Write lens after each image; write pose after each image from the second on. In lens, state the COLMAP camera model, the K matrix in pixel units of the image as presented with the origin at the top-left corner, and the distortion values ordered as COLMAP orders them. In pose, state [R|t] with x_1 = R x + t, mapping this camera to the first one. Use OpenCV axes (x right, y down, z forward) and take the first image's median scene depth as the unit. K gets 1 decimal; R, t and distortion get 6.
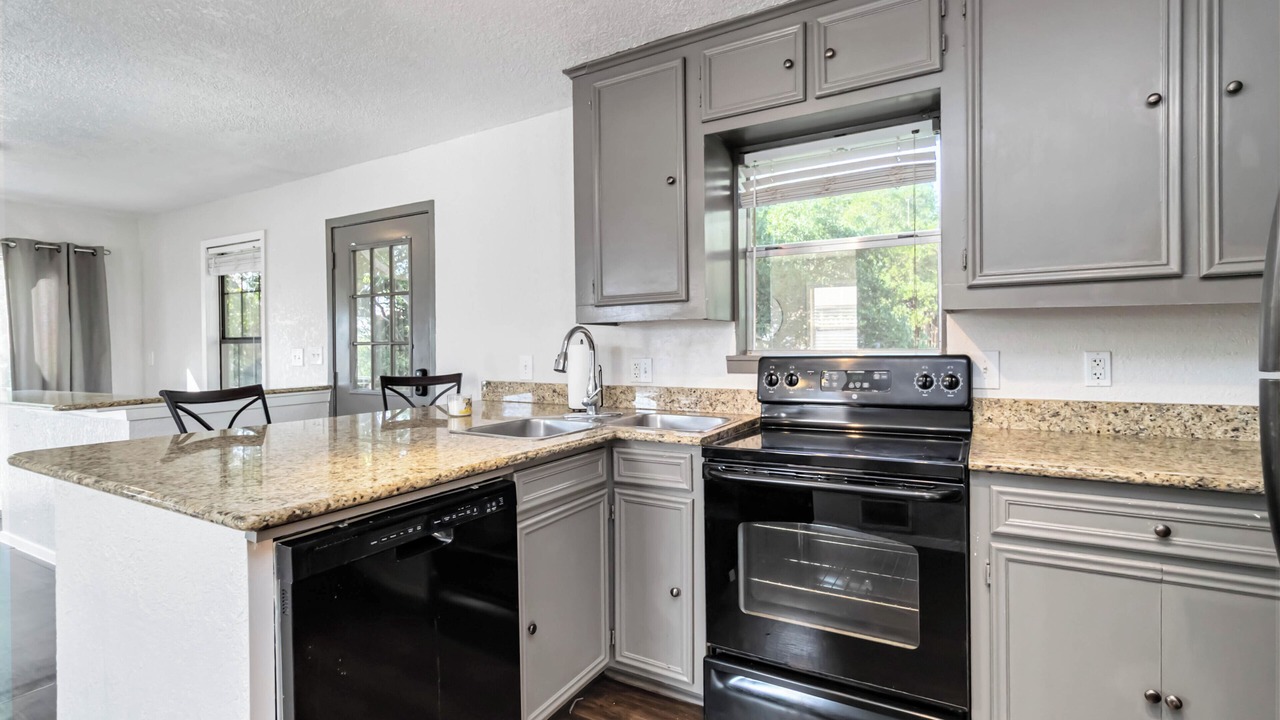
lens RADIAL K [[597.9, 0, 647.1], [0, 597.9, 353.0], [0, 0, 1]] dist [0.003689, 0.000773]
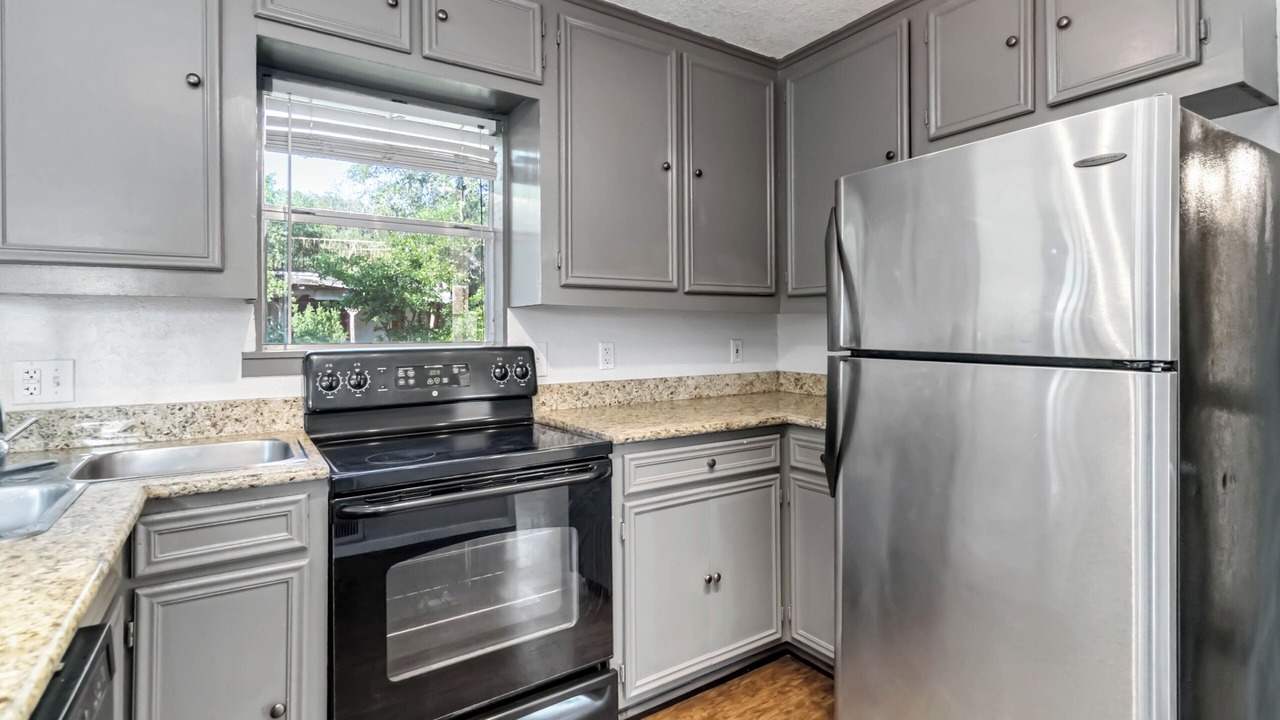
lens RADIAL K [[607.7, 0, 643.8], [0, 607.7, 330.5], [0, 0, 1]] dist [0.002082, 0.000208]
pose [[0.444215, 0.012351, 0.895835, -0.362441], [0.012579, 0.999720, -0.020021, -0.000859], [-0.895832, 0.020162, 0.443936, 0.313867]]
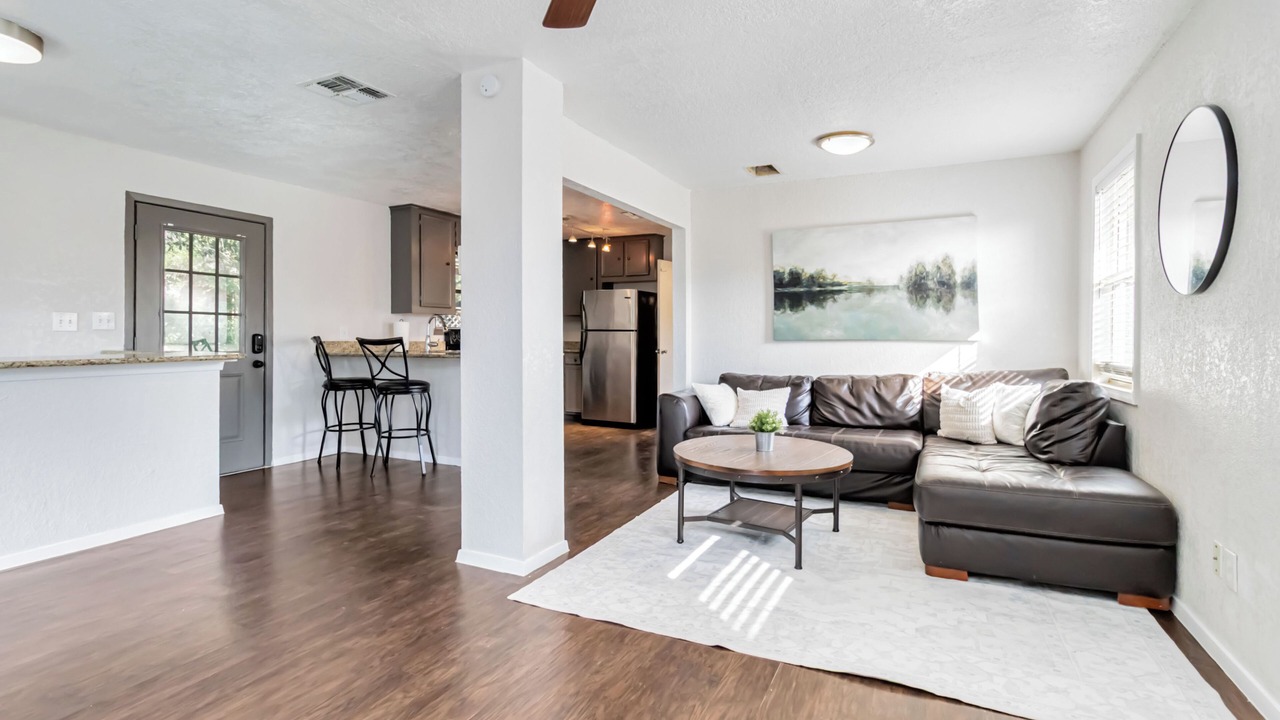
lens RADIAL K [[607.3, 0, 642.0], [0, 607.3, 339.7], [0, 0, 1]] dist [0.002227, 0.000141]
pose [[-0.064552, 0.009534, 0.997869, -3.108625], [0.011828, 0.999891, -0.008788, 0.106334], [-0.997844, 0.011235, -0.064658, 0.326257]]
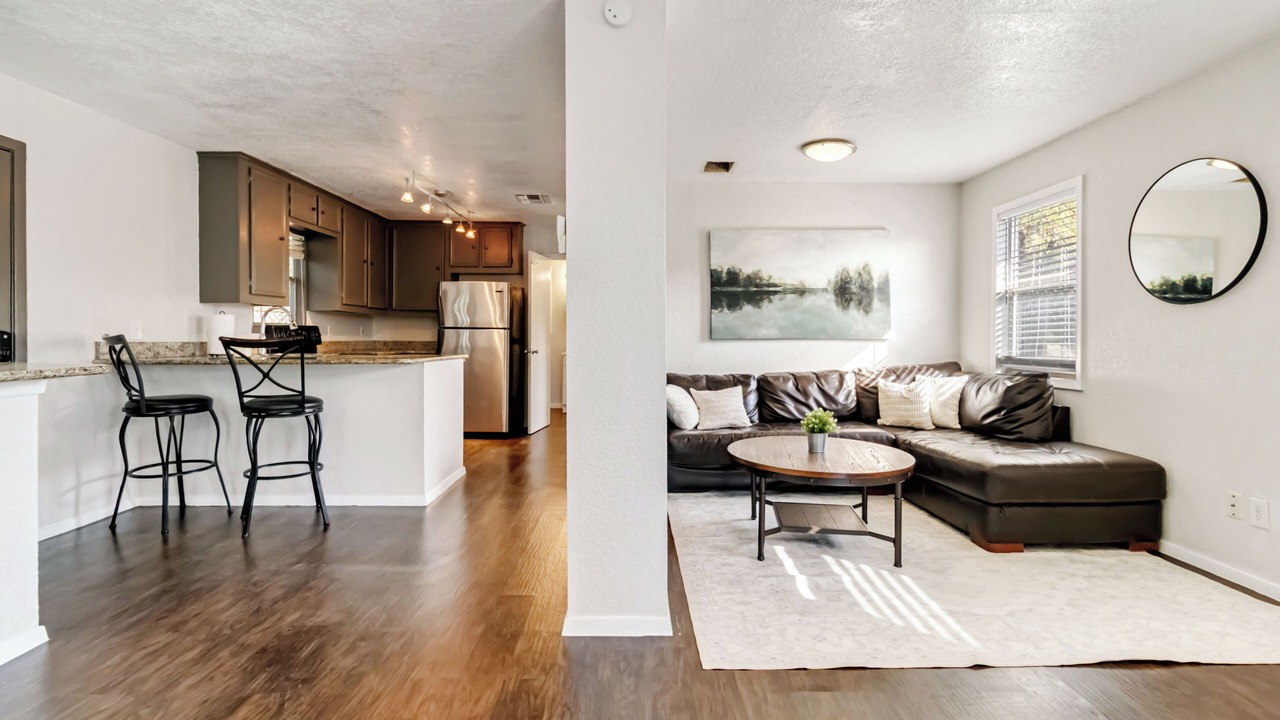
lens RADIAL K [[600.7, 0, 645.0], [0, 600.7, 337.1], [0, 0, 1]] dist [0.001524, 0.001437]
pose [[-0.505178, 0.011571, 0.862938, -2.645922], [0.016080, 0.999863, -0.003994, 0.090540], [-0.862865, 0.011859, -0.505295, 1.077228]]
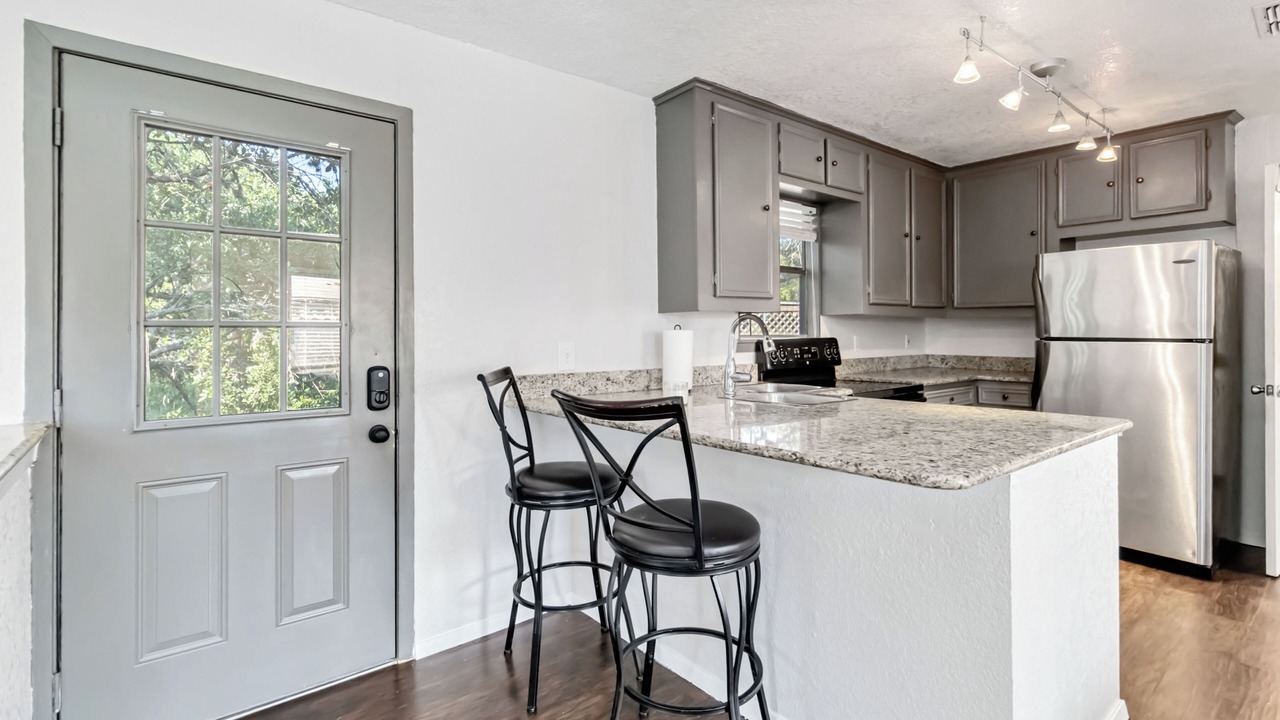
lens RADIAL K [[600.7, 0, 645.0], [0, 600.7, 337.1], [0, 0, 1]] dist [0.001524, 0.001437]
pose [[0.357740, 0.002414, 0.933818, -1.452546], [0.014755, 0.999857, -0.008237, 0.008637], [-0.933705, 0.016725, 0.357654, 0.862108]]
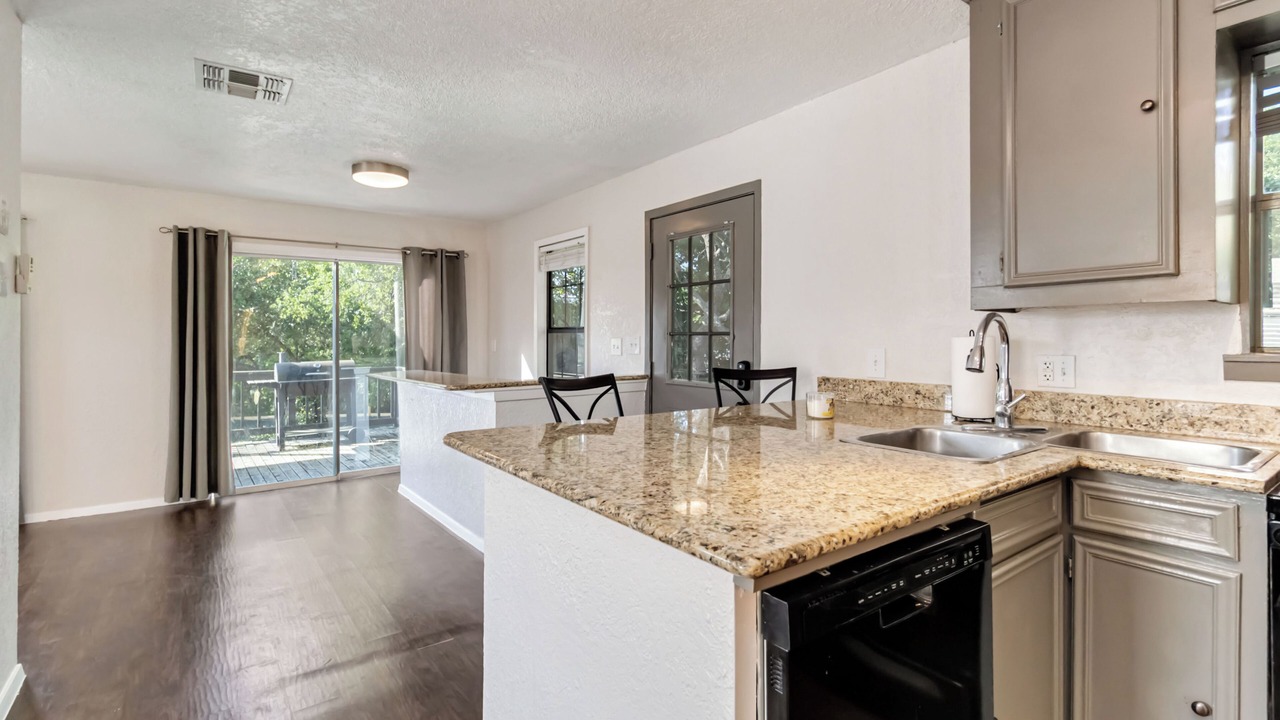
lens RADIAL K [[600.7, 0, 645.0], [0, 600.7, 337.1], [0, 0, 1]] dist [0.001524, 0.001437]
pose [[0.918324, 0.008923, -0.395730, -0.246870], [-0.014191, 0.999845, -0.010387, 0.001541], [0.395576, 0.015154, 0.918308, 0.125189]]
